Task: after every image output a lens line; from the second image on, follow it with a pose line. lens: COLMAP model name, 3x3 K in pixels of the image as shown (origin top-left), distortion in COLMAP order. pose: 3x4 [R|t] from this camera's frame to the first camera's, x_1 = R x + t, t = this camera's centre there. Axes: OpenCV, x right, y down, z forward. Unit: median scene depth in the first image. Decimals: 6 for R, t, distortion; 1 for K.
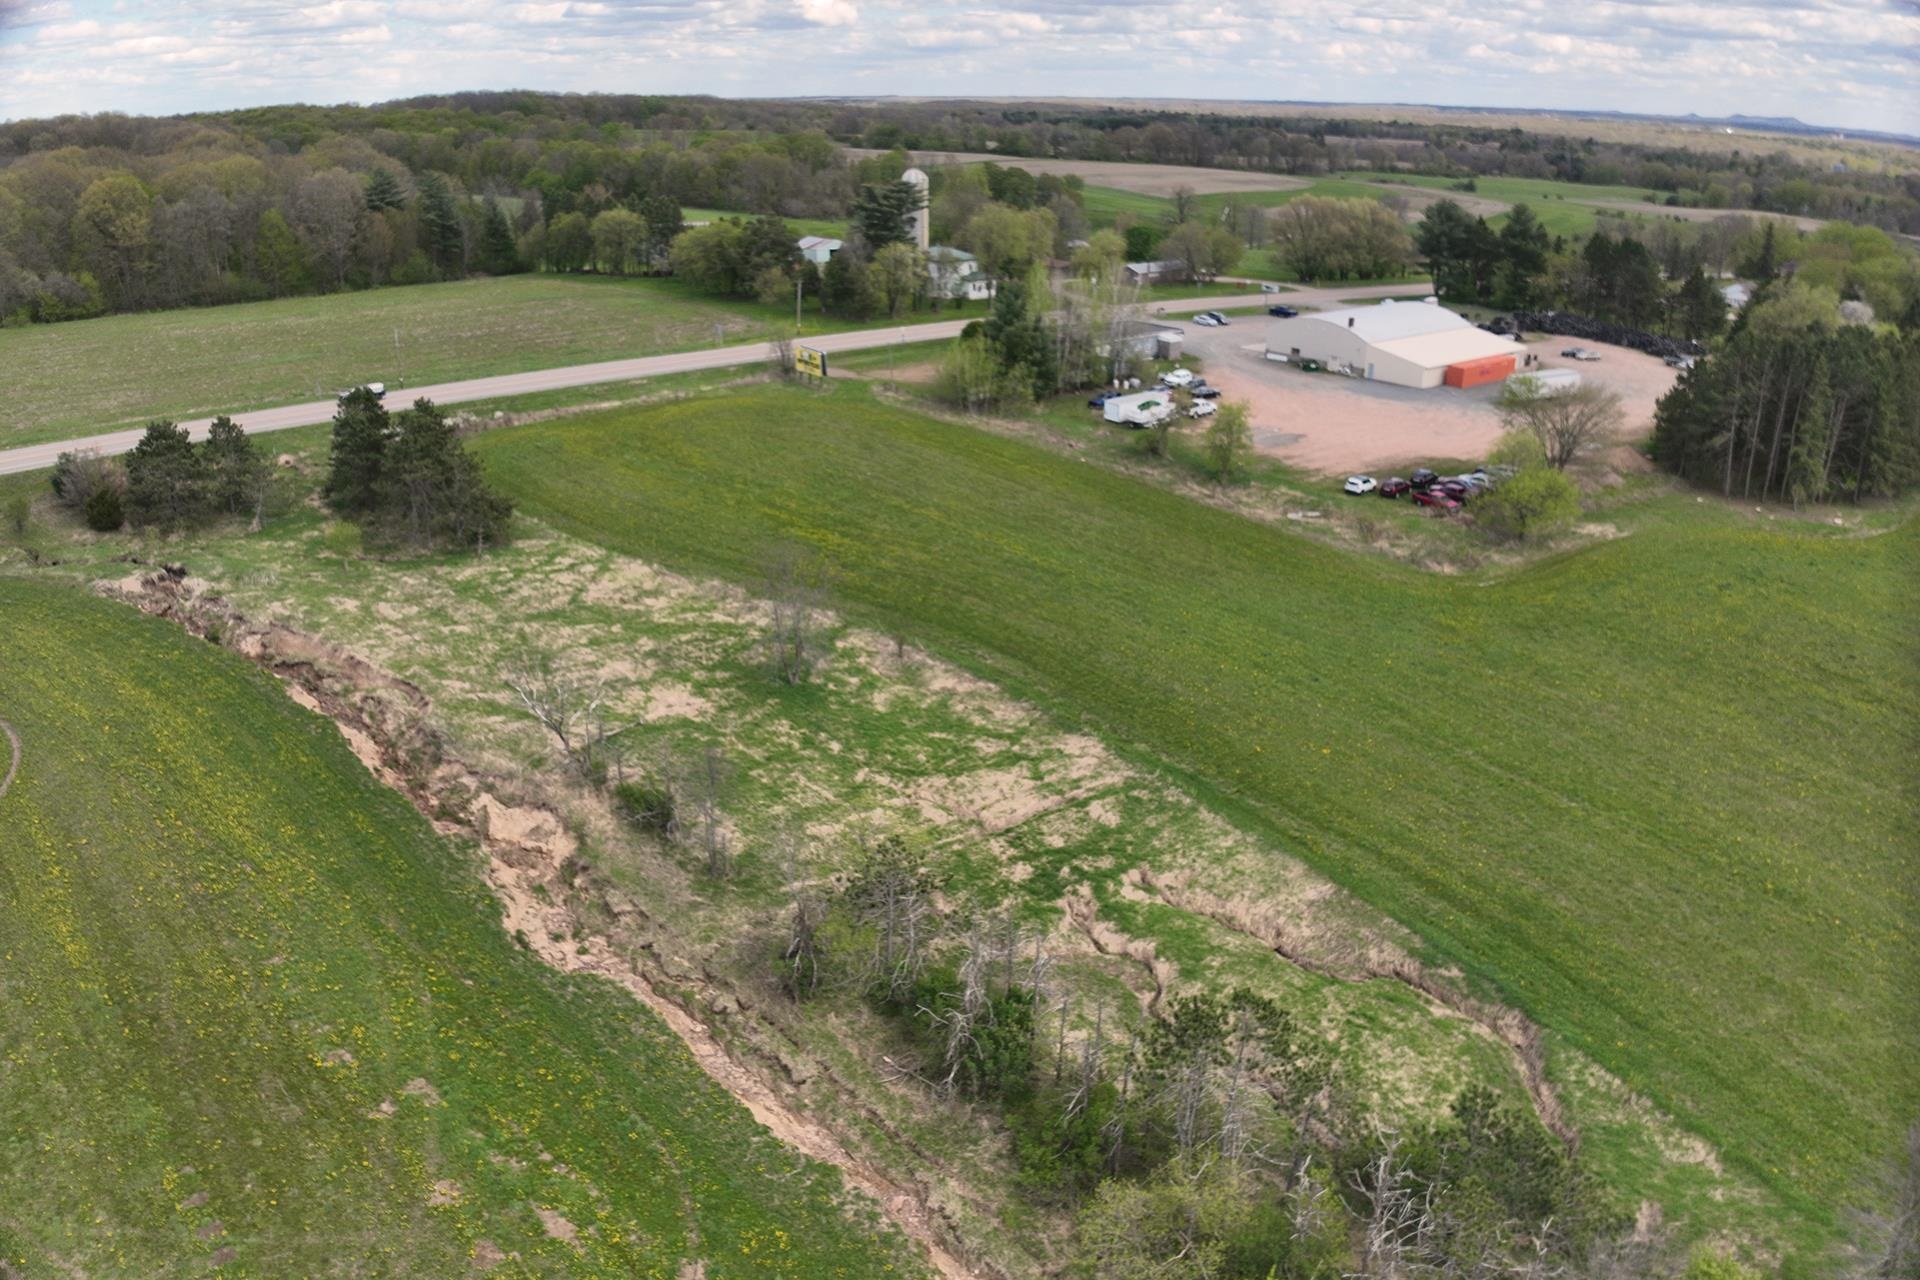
lens RADIAL K [[1362.1, 0, 966.0], [0, 1362.1, 645.6], [0, 0, 1]] dist [-0.103115, -0.019952]
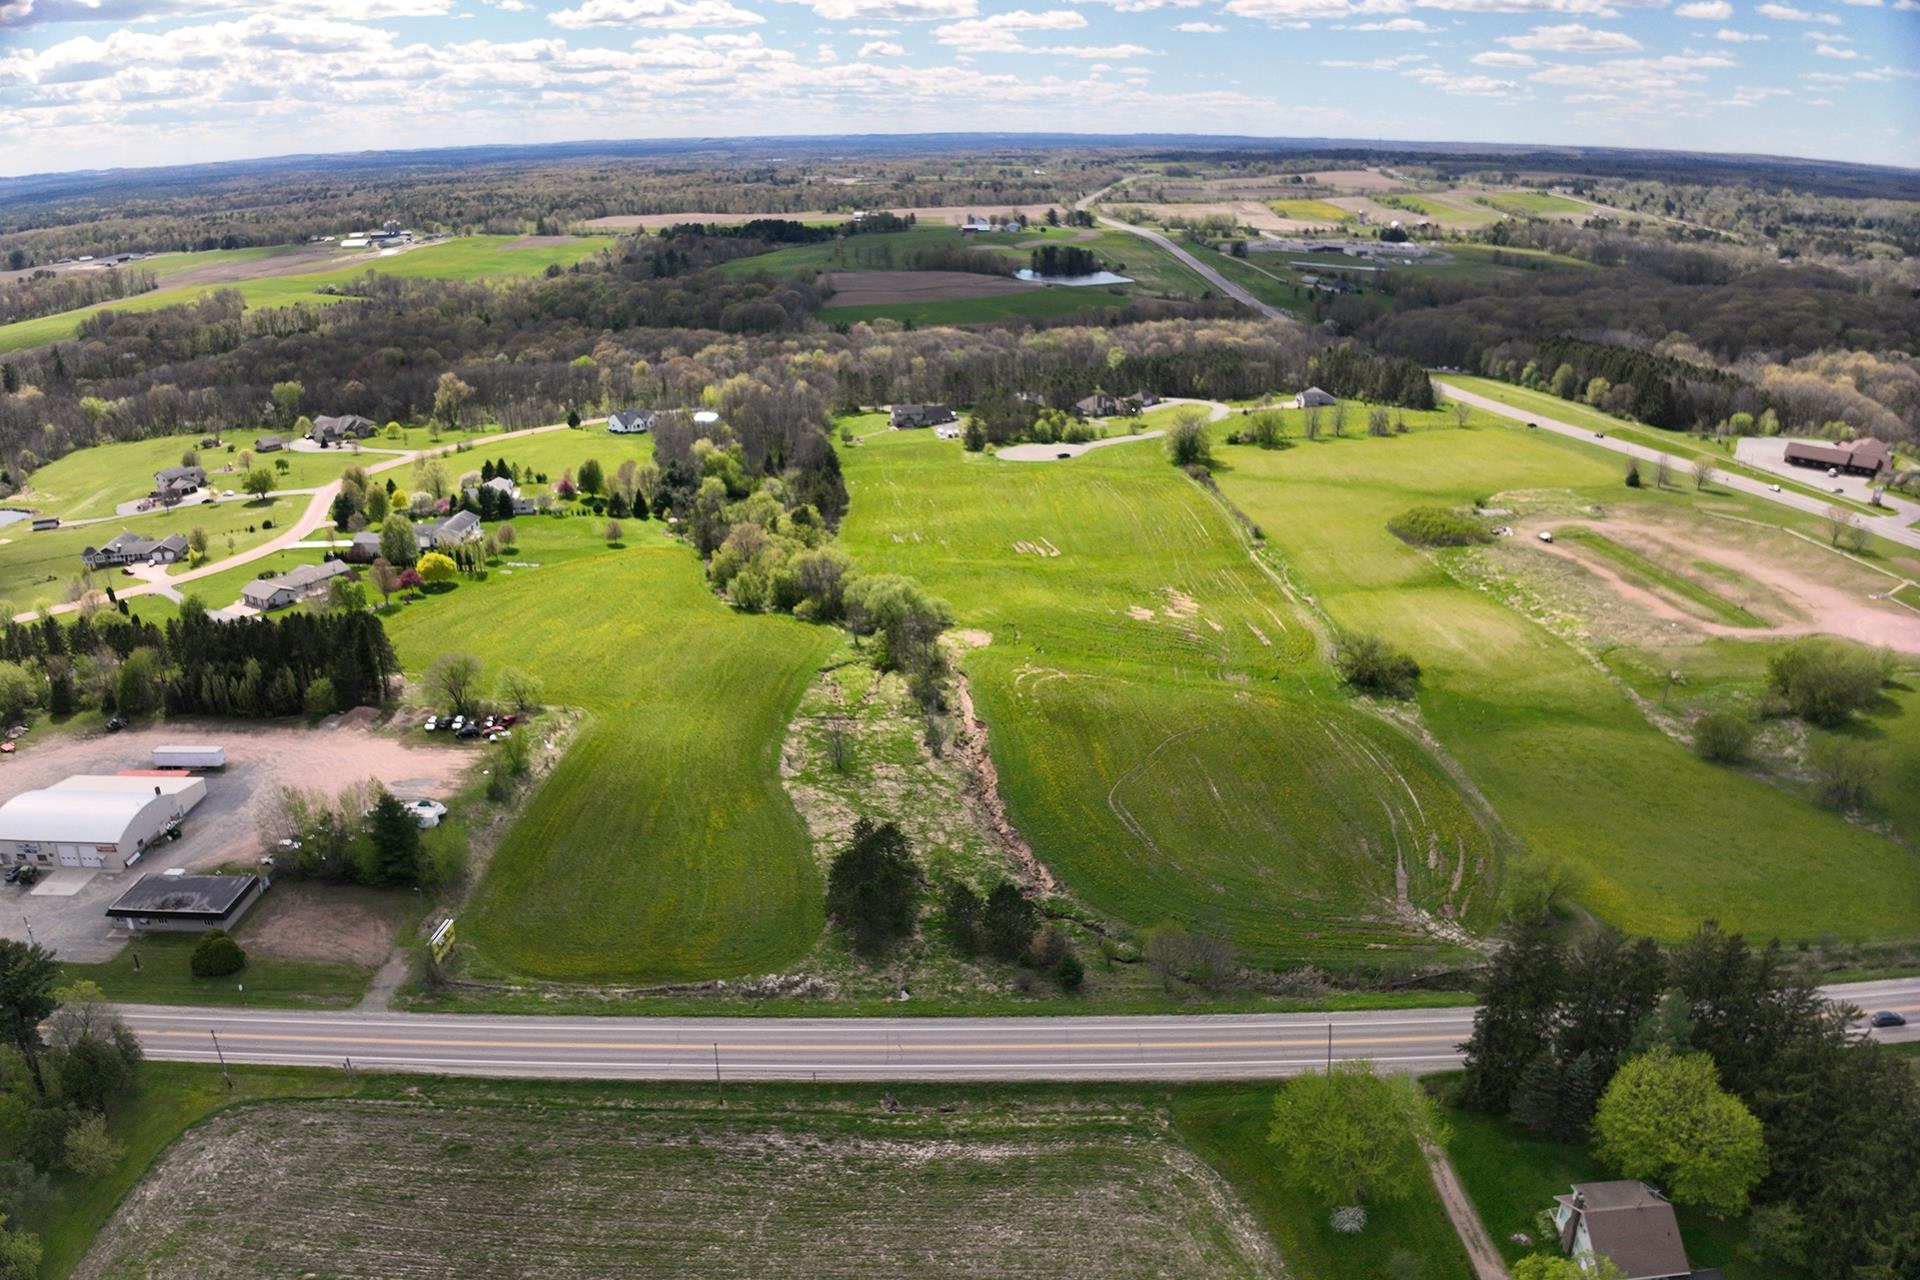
lens RADIAL K [[1362.1, 0, 966.0], [0, 1362.1, 645.6], [0, 0, 1]] dist [-0.103115, -0.019952]
pose [[-0.771713, -0.224464, 0.595042, -1.729276], [0.248632, 0.754694, 0.607141, -1.584331], [-0.585355, 0.616485, -0.526598, 2.009101]]
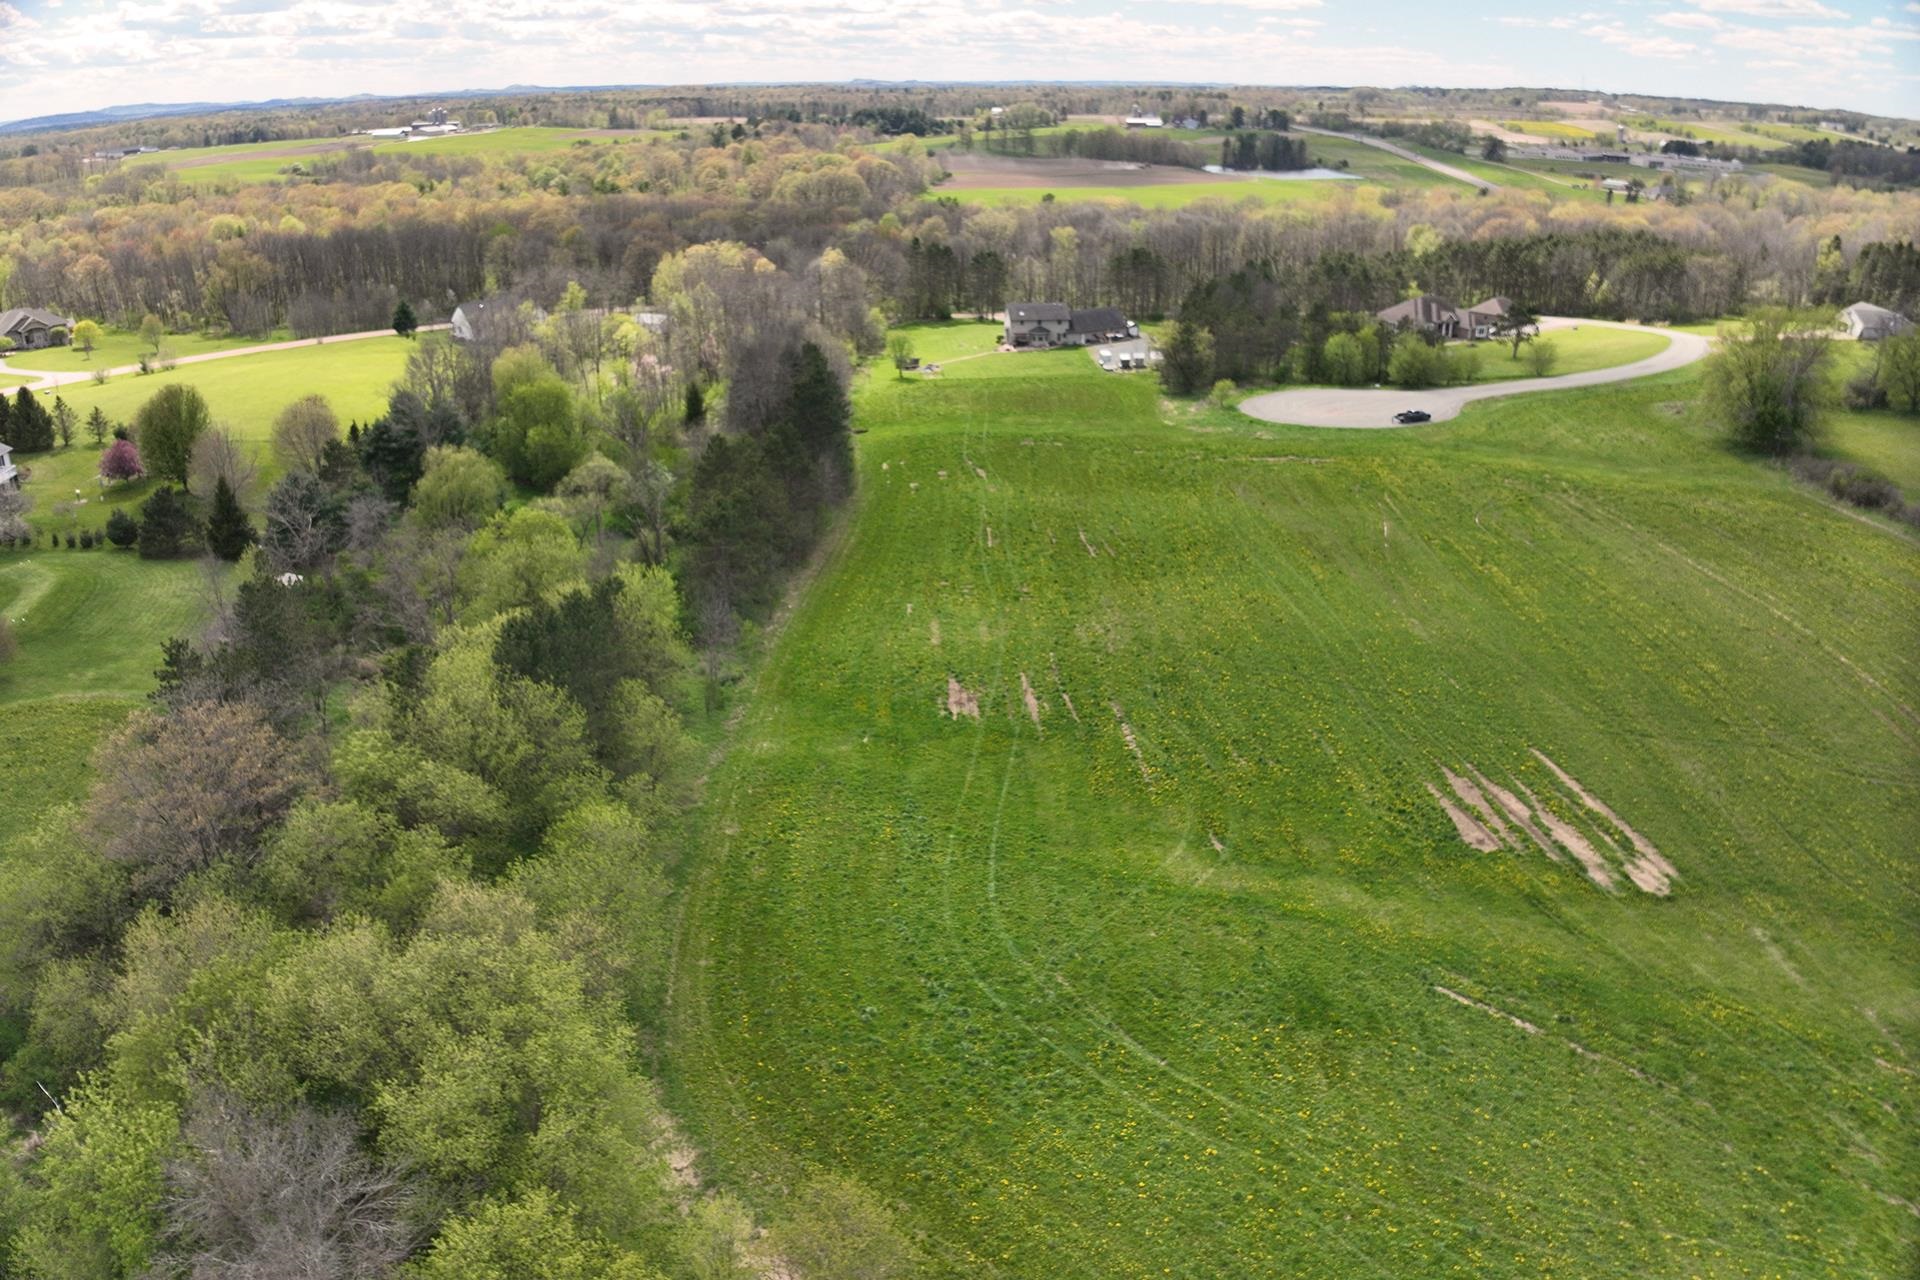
lens RADIAL K [[1362.1, 0, 966.0], [0, 1362.1, 645.6], [0, 0, 1]] dist [-0.103115, -0.019952]
pose [[-0.699426, -0.279413, 0.657824, 0.194015], [0.272371, 0.746747, 0.606780, -0.117035], [-0.660770, 0.603570, -0.446191, 0.259259]]
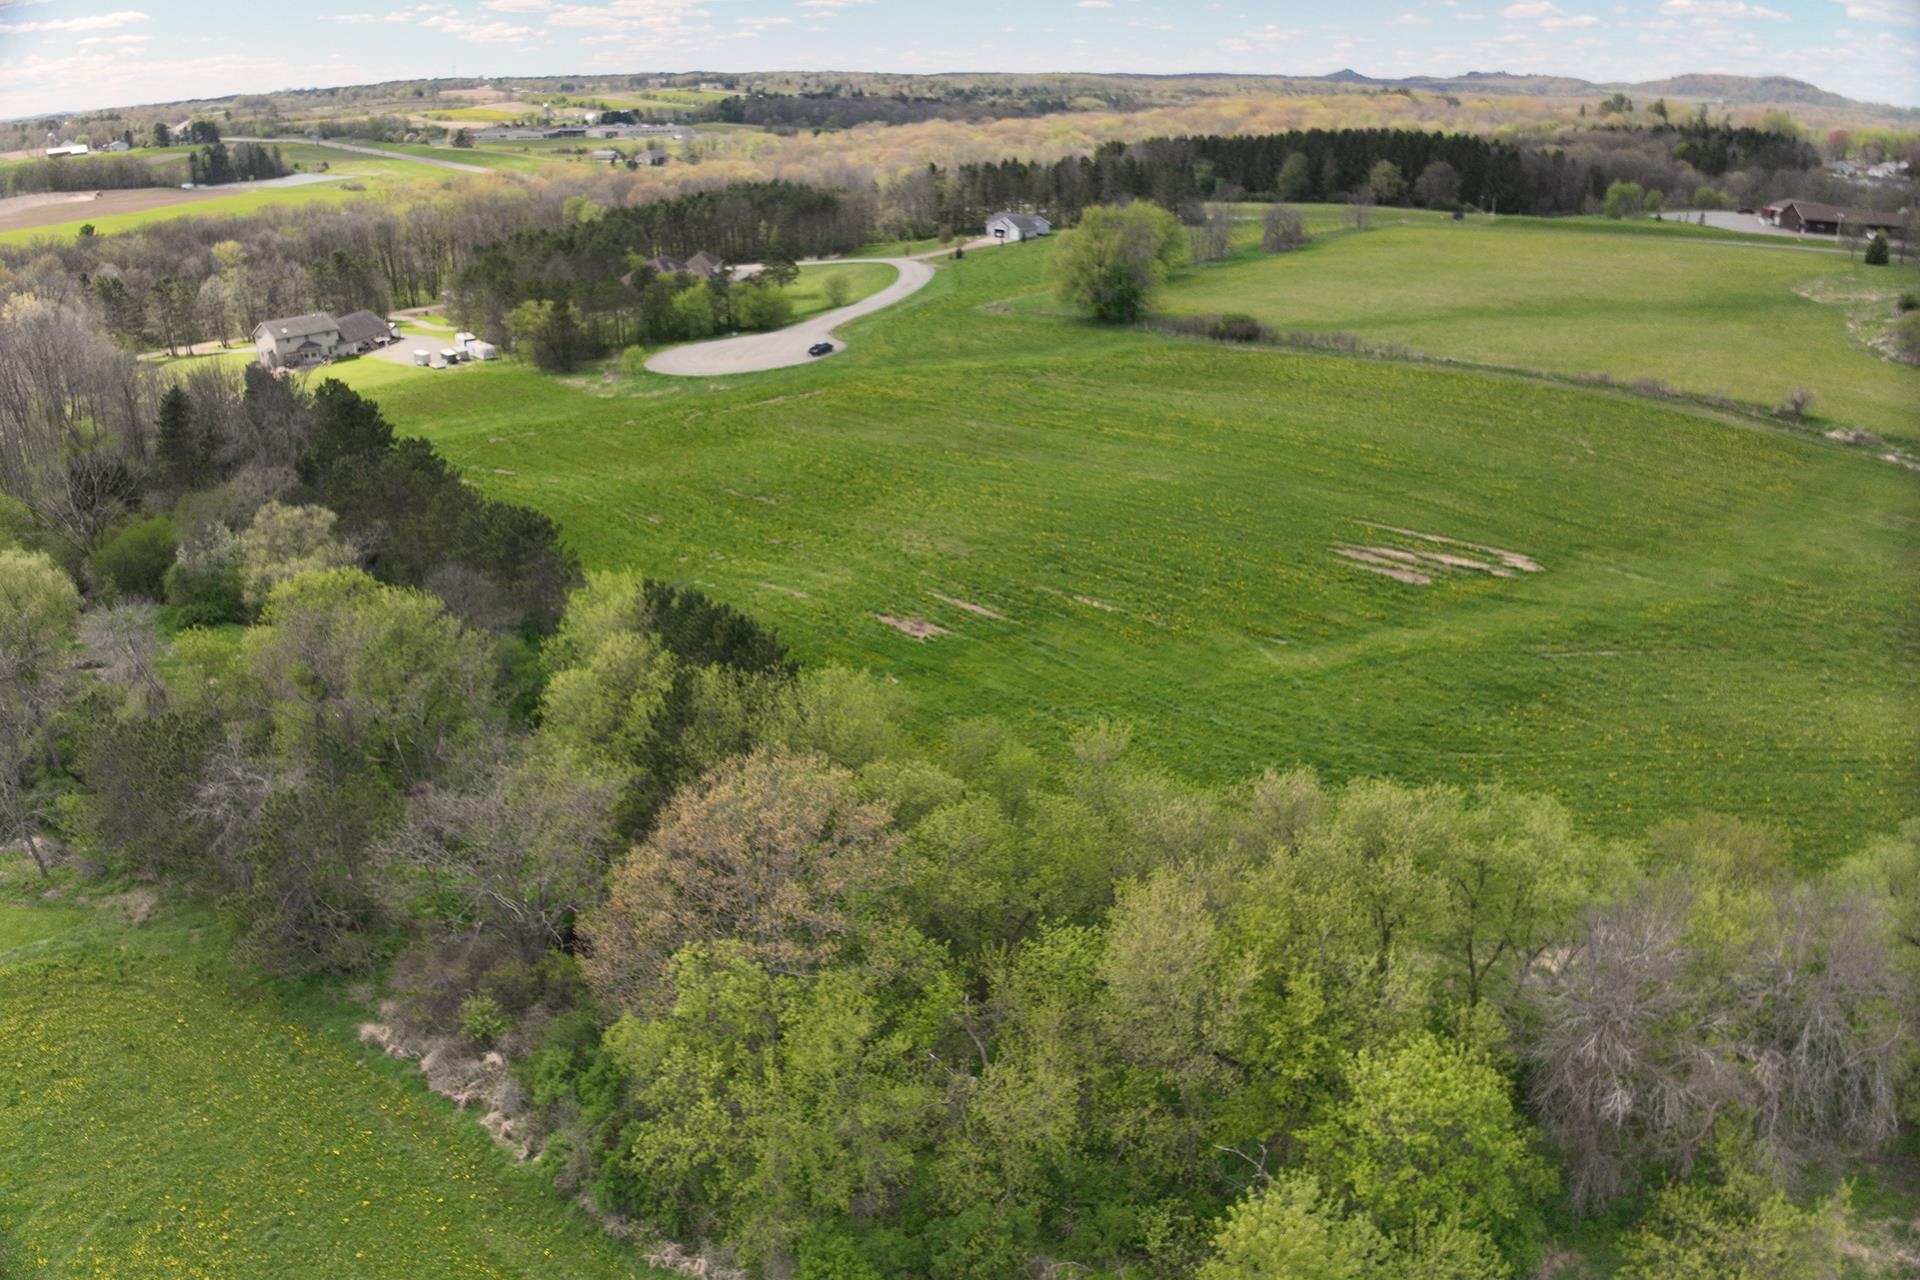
lens RADIAL K [[1362.1, 0, 966.0], [0, 1362.1, 645.6], [0, 0, 1]] dist [-0.103115, -0.019952]
pose [[-0.999671, -0.009783, 0.023691, 0.845690], [0.010093, 0.699368, 0.714690, -0.205986], [-0.023560, 0.714695, -0.699040, 0.592806]]
